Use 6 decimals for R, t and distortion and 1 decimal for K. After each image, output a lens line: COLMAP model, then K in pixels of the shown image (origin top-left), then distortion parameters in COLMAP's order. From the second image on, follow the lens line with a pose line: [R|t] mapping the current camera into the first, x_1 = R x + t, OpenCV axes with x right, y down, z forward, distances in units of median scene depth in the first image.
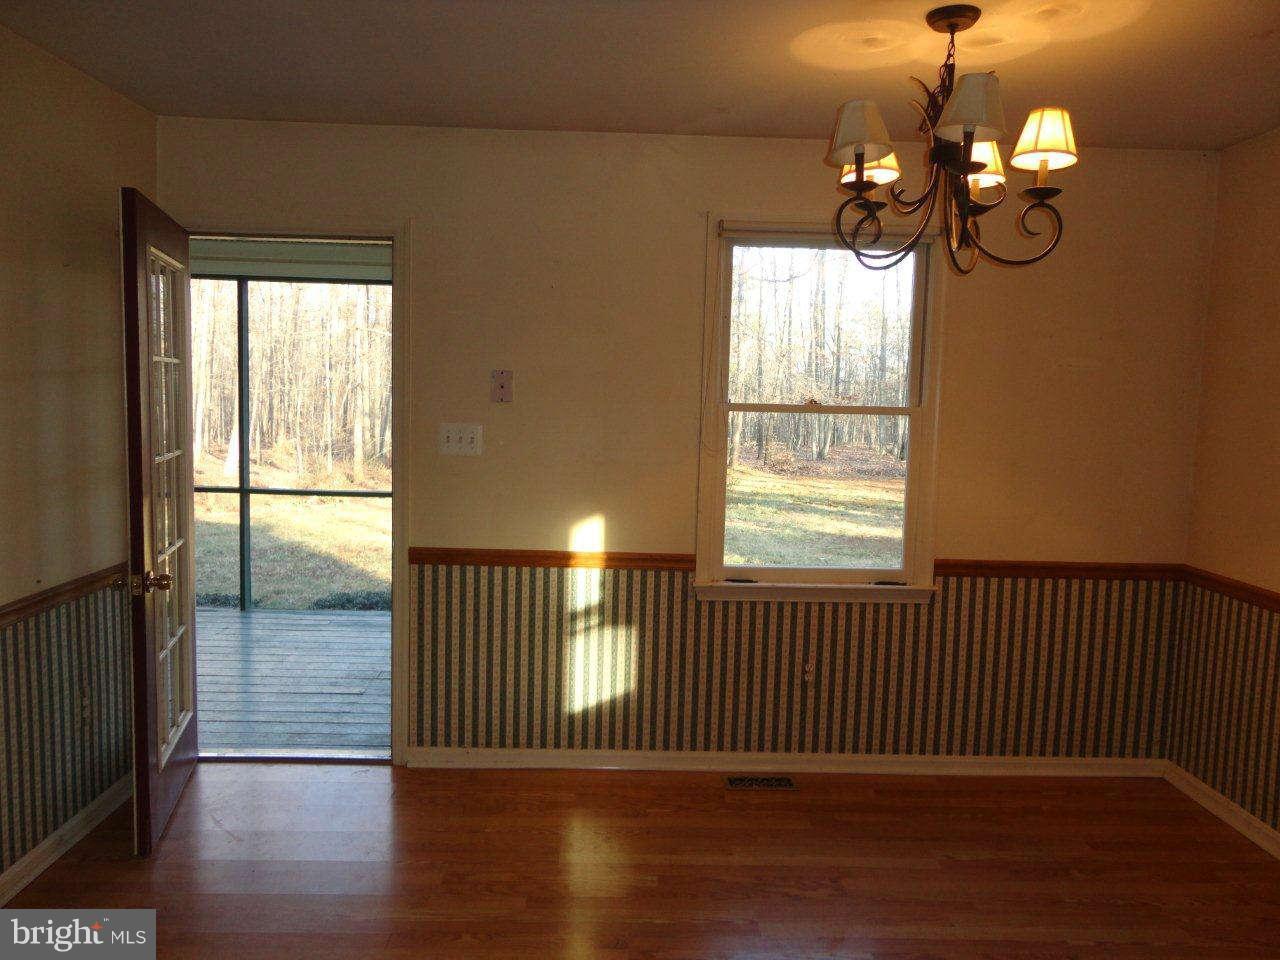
lens RADIAL K [[927.4, 0, 640.0], [0, 927.4, 480.0], [0, 0, 1]] dist [-0.001896, 0.002083]
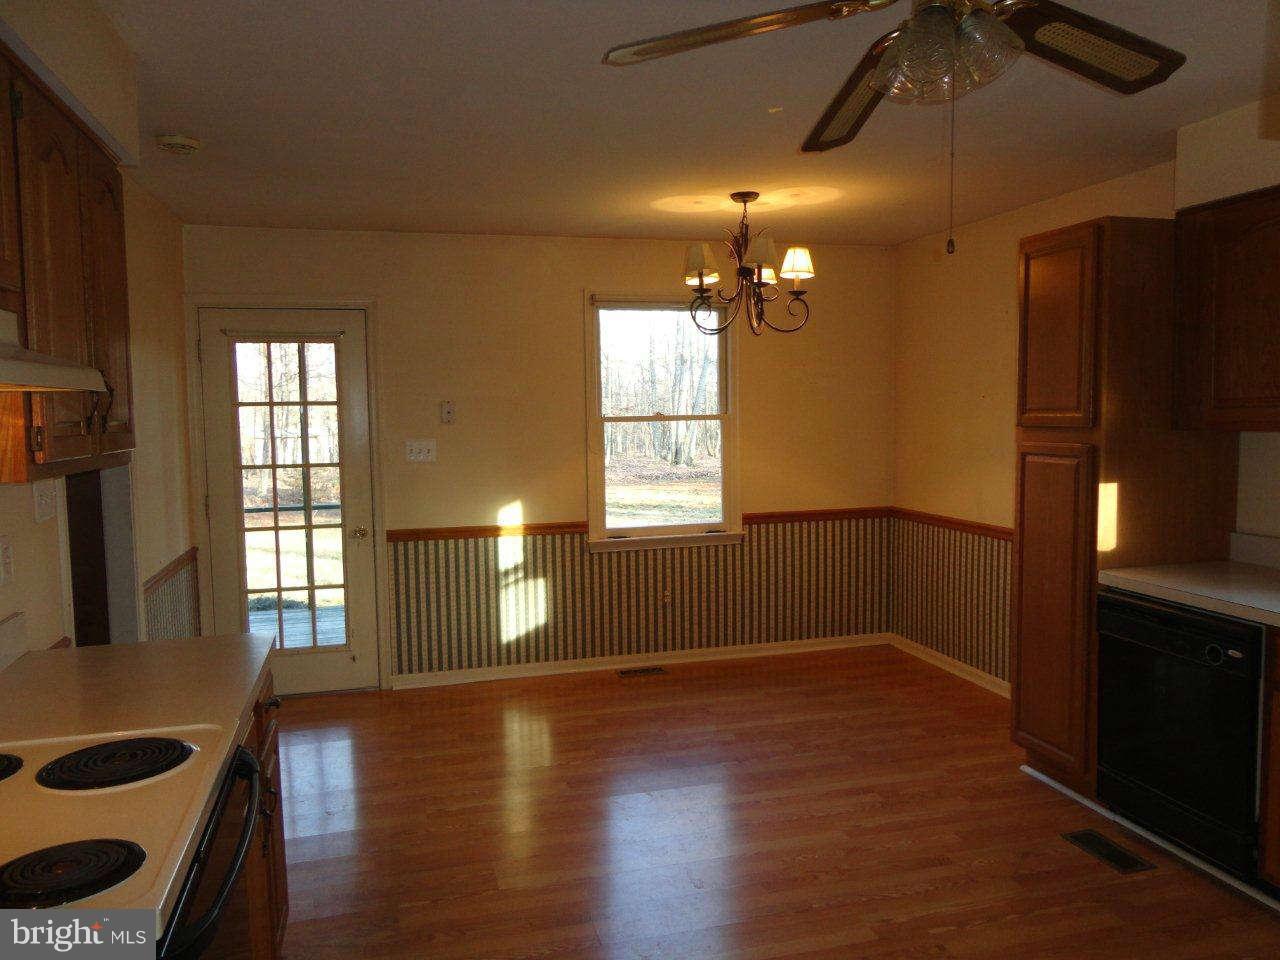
lens RADIAL K [[929.6, 0, 640.0], [0, 929.6, 480.0], [0, 0, 1]] dist [-0.011581, -0.004916]
pose [[0.968786, -0.060781, 0.240331, -0.206052], [0.064859, 0.997853, -0.009088, 0.033937], [-0.239262, 0.024392, 0.970649, -0.434915]]
